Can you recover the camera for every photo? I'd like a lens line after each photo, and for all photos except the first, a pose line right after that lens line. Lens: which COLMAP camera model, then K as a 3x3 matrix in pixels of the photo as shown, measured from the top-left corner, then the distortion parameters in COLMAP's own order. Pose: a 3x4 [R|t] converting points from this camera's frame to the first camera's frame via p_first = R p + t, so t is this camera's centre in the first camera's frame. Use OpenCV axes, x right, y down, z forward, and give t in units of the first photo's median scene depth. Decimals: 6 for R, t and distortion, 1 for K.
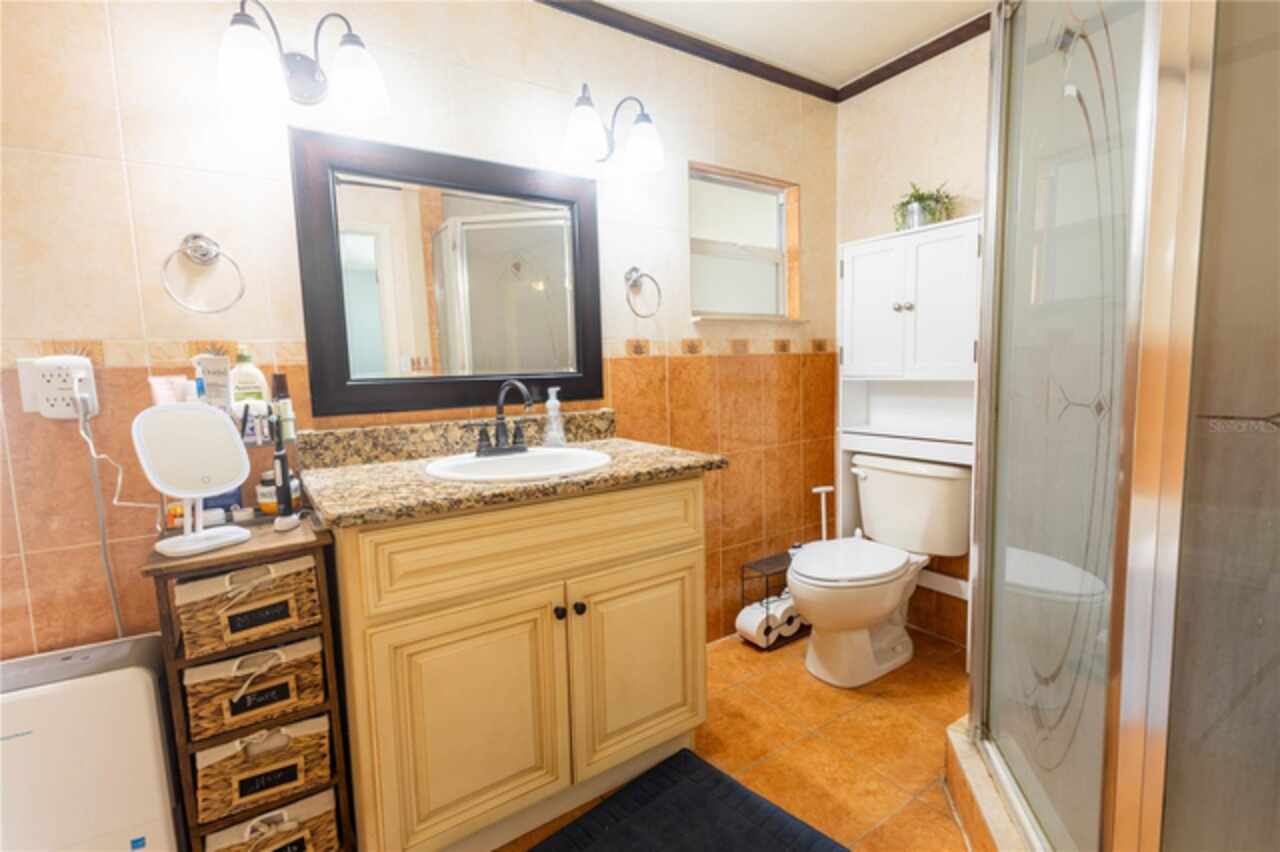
lens RADIAL K [[588.9, 0, 645.3], [0, 588.9, 428.8], [0, 0, 1]] dist [0.007420, -0.000171]
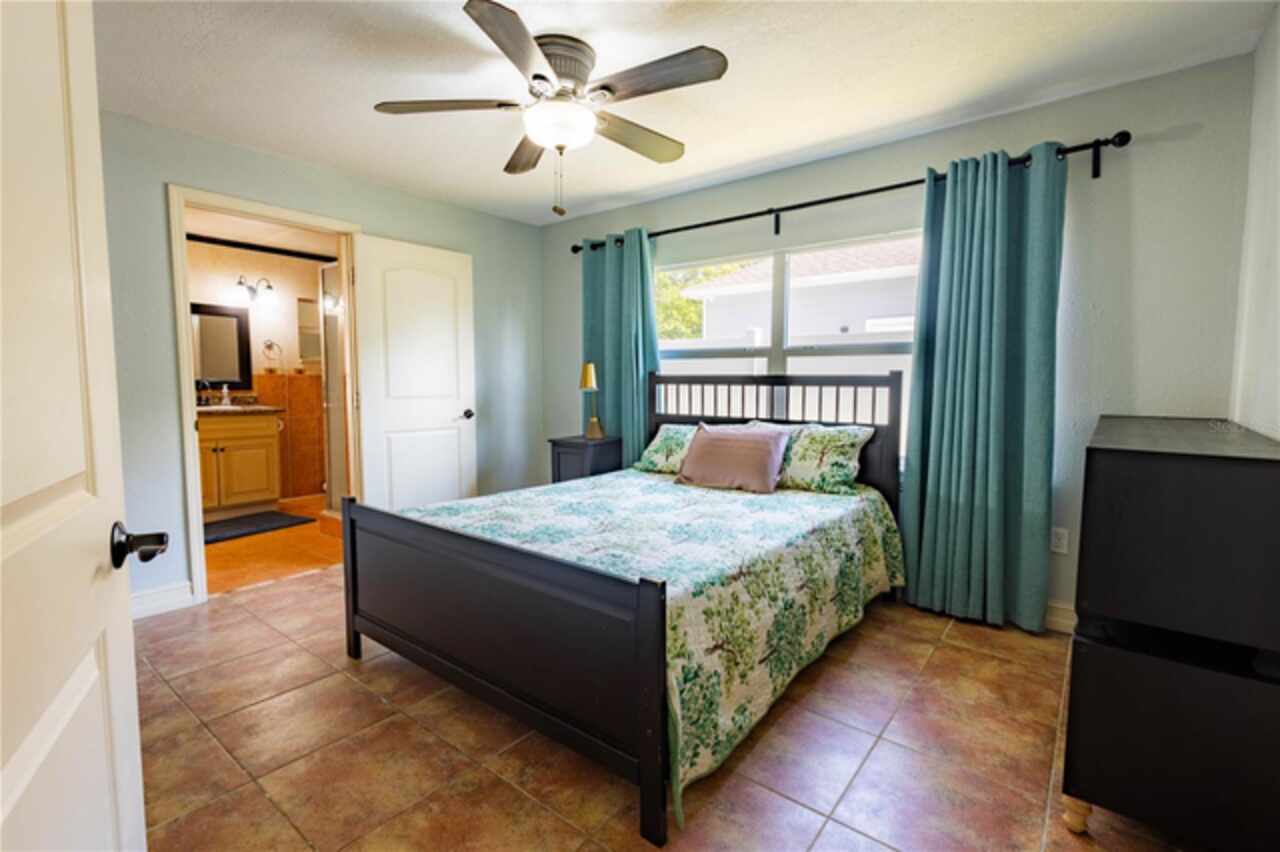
lens RADIAL K [[588.9, 0, 629.1], [0, 588.9, 420.9], [0, 0, 1]] dist [0.007420, -0.000171]
pose [[0.959637, 0.012723, 0.280955, 0.780338], [-0.001423, 0.999183, -0.040388, 0.183621], [-0.281239, 0.038358, 0.958871, -1.929628]]
